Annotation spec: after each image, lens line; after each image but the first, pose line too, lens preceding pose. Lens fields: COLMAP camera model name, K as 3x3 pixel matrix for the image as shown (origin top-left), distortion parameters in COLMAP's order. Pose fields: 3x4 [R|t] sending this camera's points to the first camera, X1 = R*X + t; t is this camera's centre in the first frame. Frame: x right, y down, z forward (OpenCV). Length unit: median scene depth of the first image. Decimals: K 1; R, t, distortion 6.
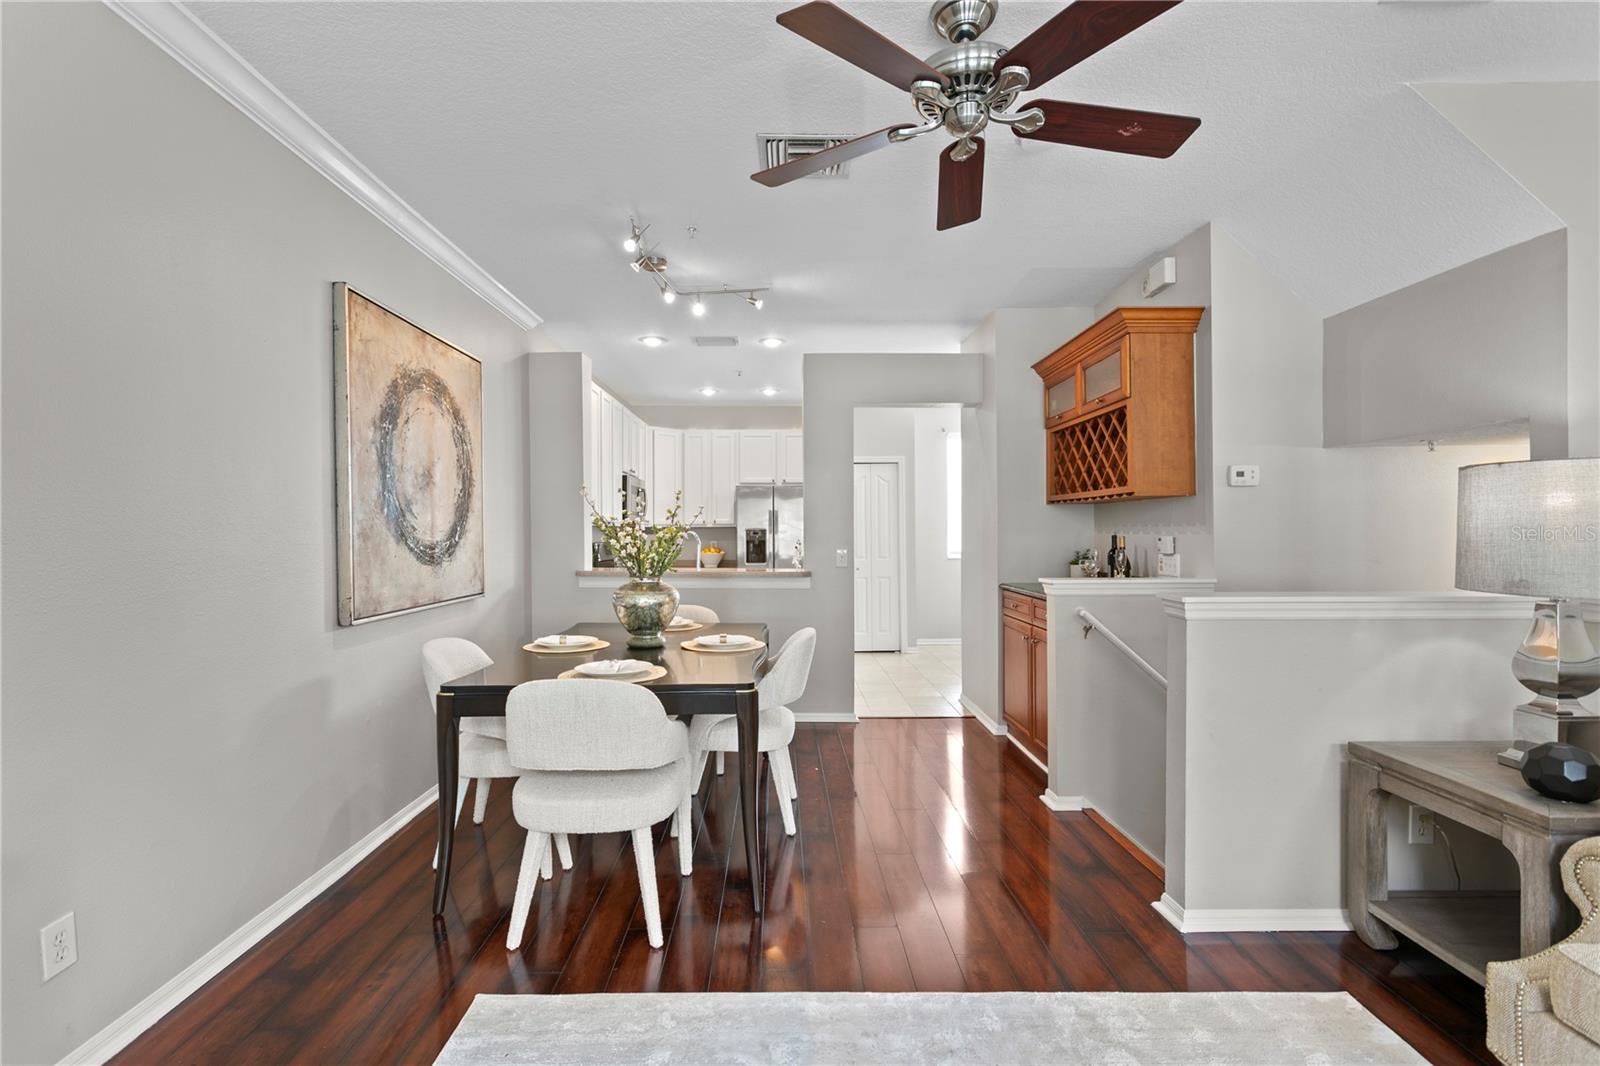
lens RADIAL K [[757.9, 0, 783.7], [0, 757.9, 531.8], [0, 0, 1]] dist [0.001337, 0.002695]
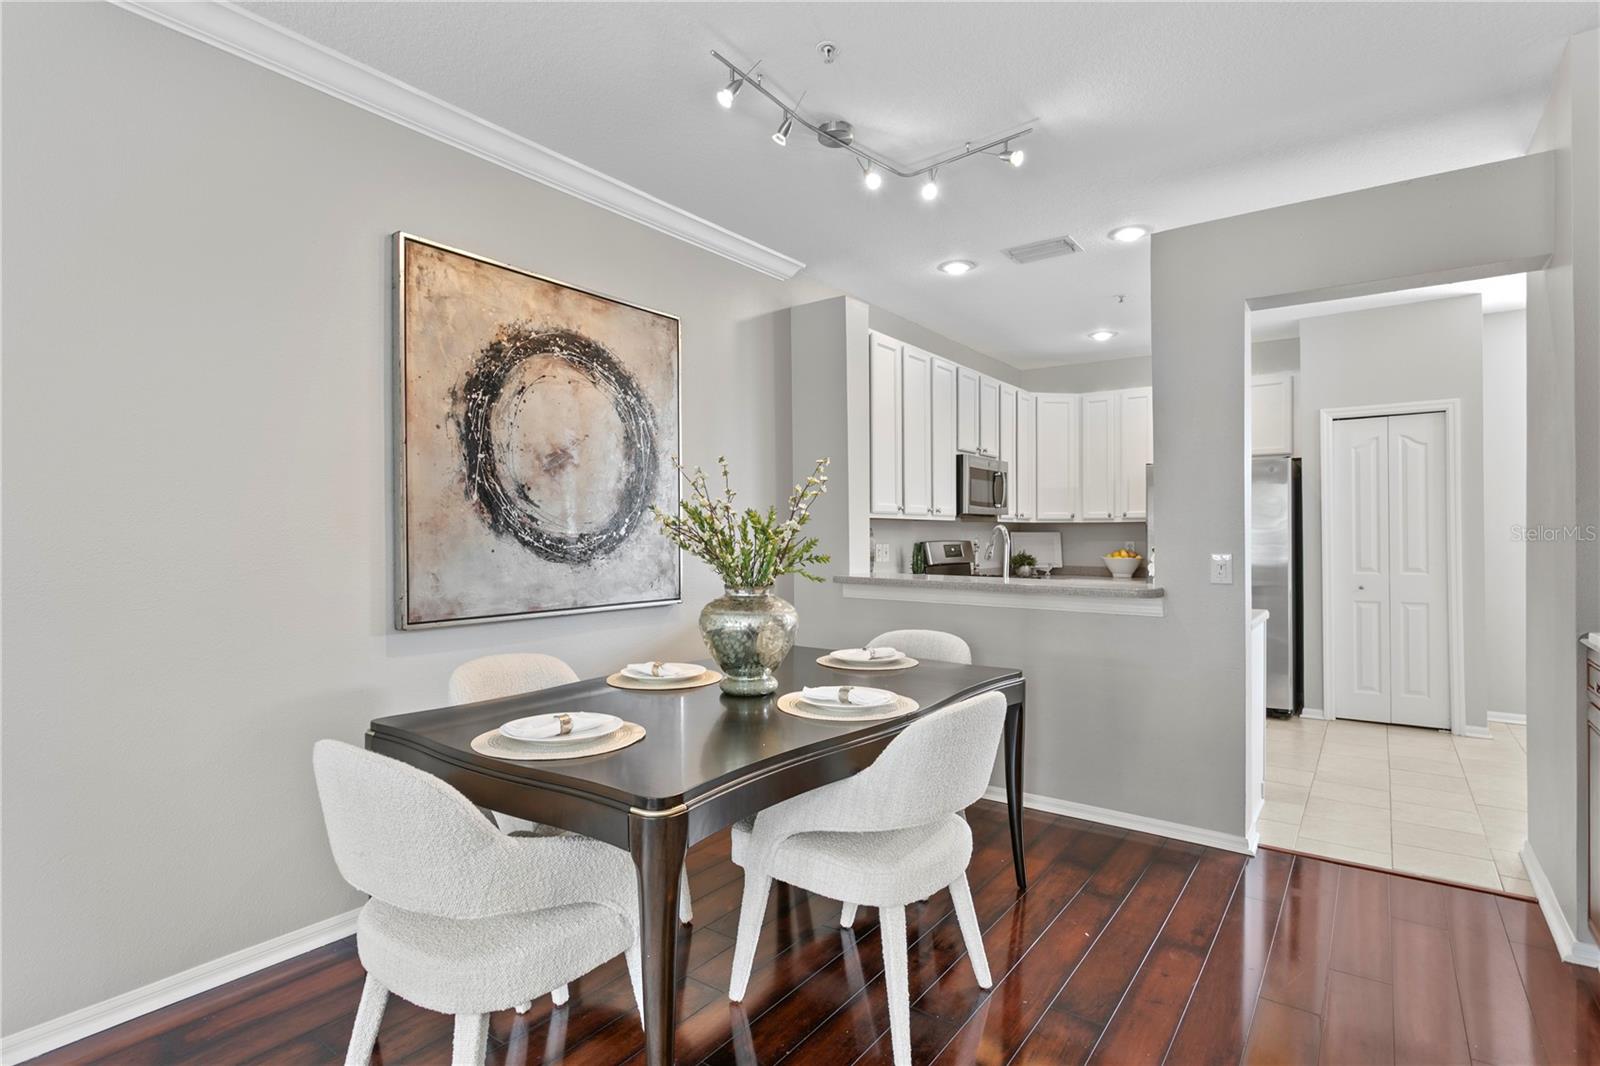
lens RADIAL K [[803.9, 0, 783.9], [0, 803.9, 533.1], [0, 0, 1]] dist [-0.005669, 0.000383]
pose [[0.798561, 0.001017, -0.601913, 0.269608], [-0.001201, 0.999999, 0.000096, 0.011186], [0.601913, 0.000646, 0.798561, 0.453415]]
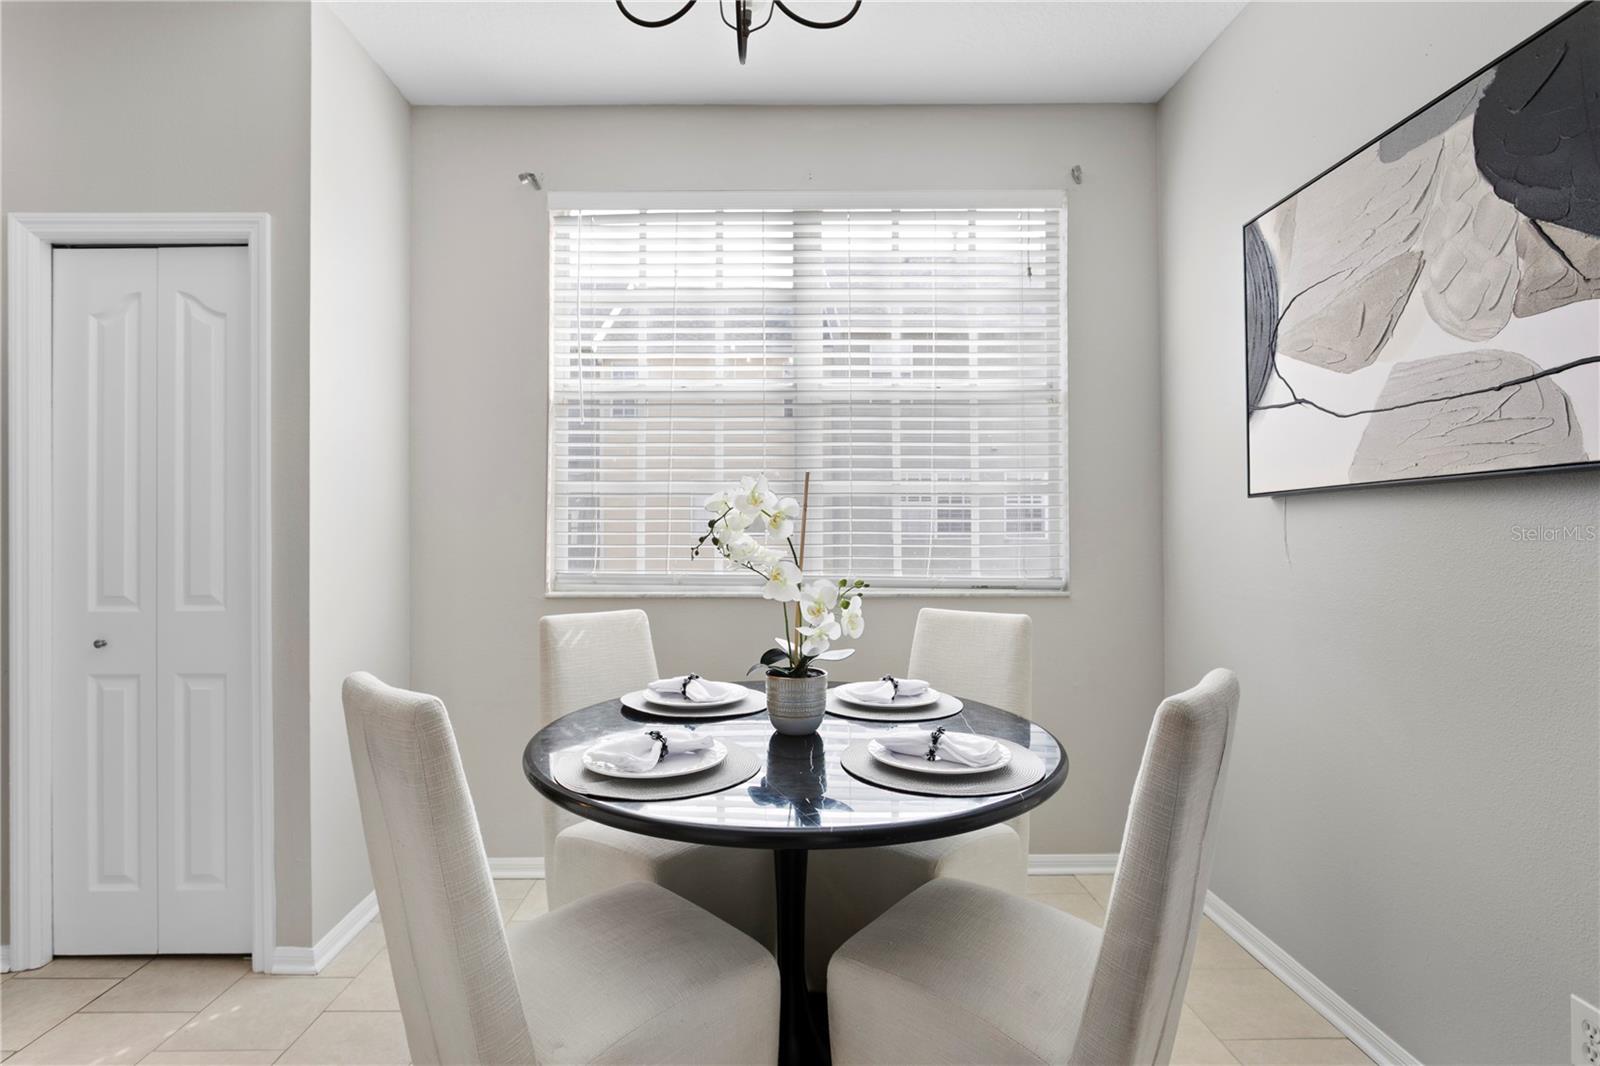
lens RADIAL K [[803.9, 0, 790.8], [0, 803.9, 538.8], [0, 0, 1]] dist [-0.005669, 0.000383]
pose [[0.999848, 0.004178, 0.016924, 0.783713], [-0.004072, 0.999972, -0.006319, 0.030667], [-0.016950, 0.006249, 0.999837, 1.691546]]
